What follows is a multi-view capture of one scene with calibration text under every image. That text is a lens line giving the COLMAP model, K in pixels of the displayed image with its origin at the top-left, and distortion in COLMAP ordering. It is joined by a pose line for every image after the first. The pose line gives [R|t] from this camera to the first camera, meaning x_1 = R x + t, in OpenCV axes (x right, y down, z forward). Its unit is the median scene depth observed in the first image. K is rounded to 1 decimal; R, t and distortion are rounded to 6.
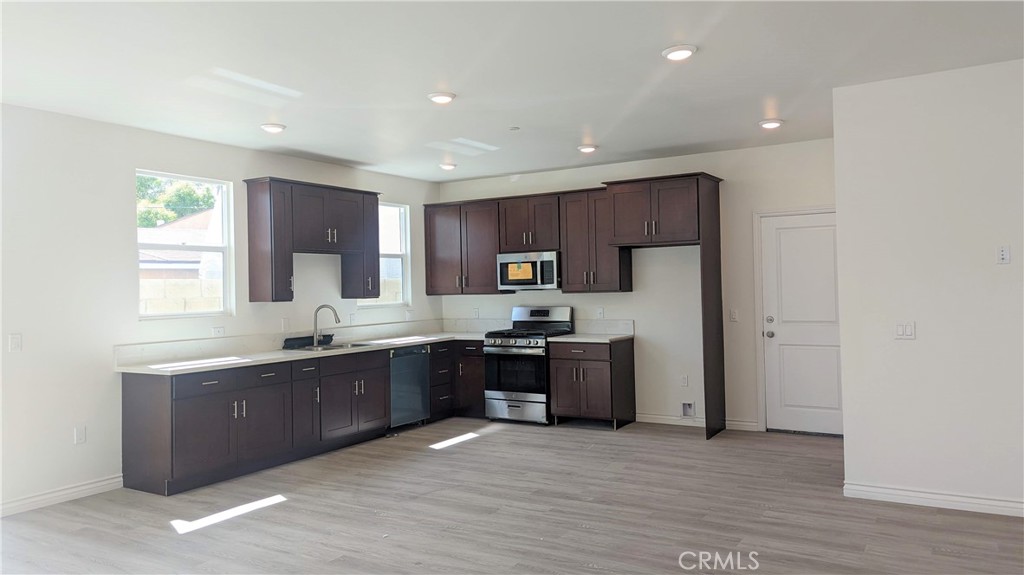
lens RADIAL K [[725.9, 0, 510.7], [0, 725.9, 269.1], [0, 0, 1]] dist [0.070630, -0.069489]
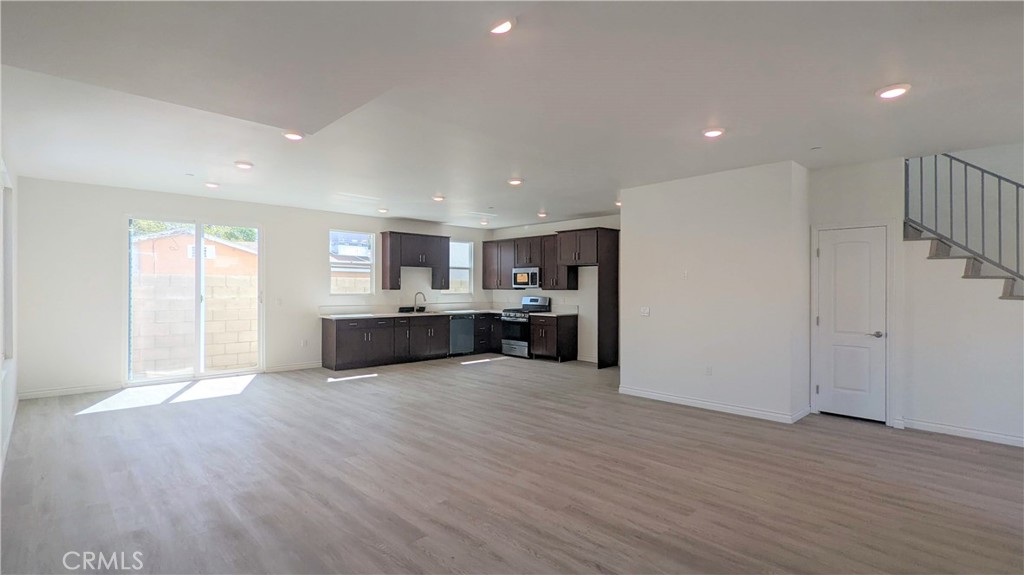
lens RADIAL K [[482.6, 0, 512.0], [0, 482.6, 287.5], [0, 0, 1]] dist [-0.001104, 0.000192]
pose [[0.965826, 0.027396, -0.257738, 0.332154], [-0.019846, 0.999296, 0.031847, -0.011828], [0.258429, -0.025643, 0.965690, -0.234197]]
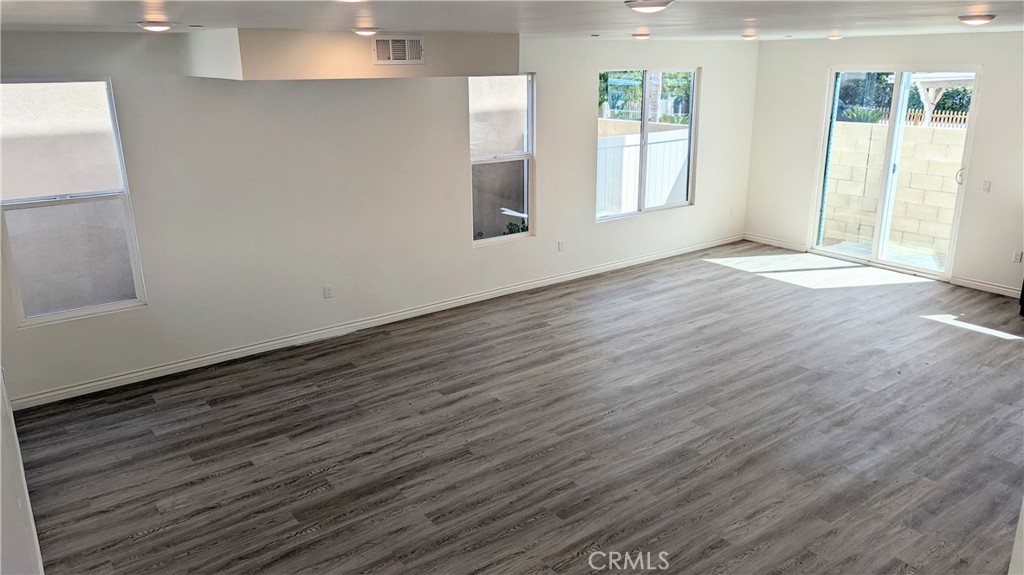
lens RADIAL K [[725.9, 0, 510.7], [0, 725.9, 269.1], [0, 0, 1]] dist [0.070630, -0.069489]
pose [[-0.377650, 0.277277, -0.883458, 0.796145], [0.044551, 0.958447, 0.281769, -0.151467], [0.924876, 0.067051, -0.374311, 0.442750]]
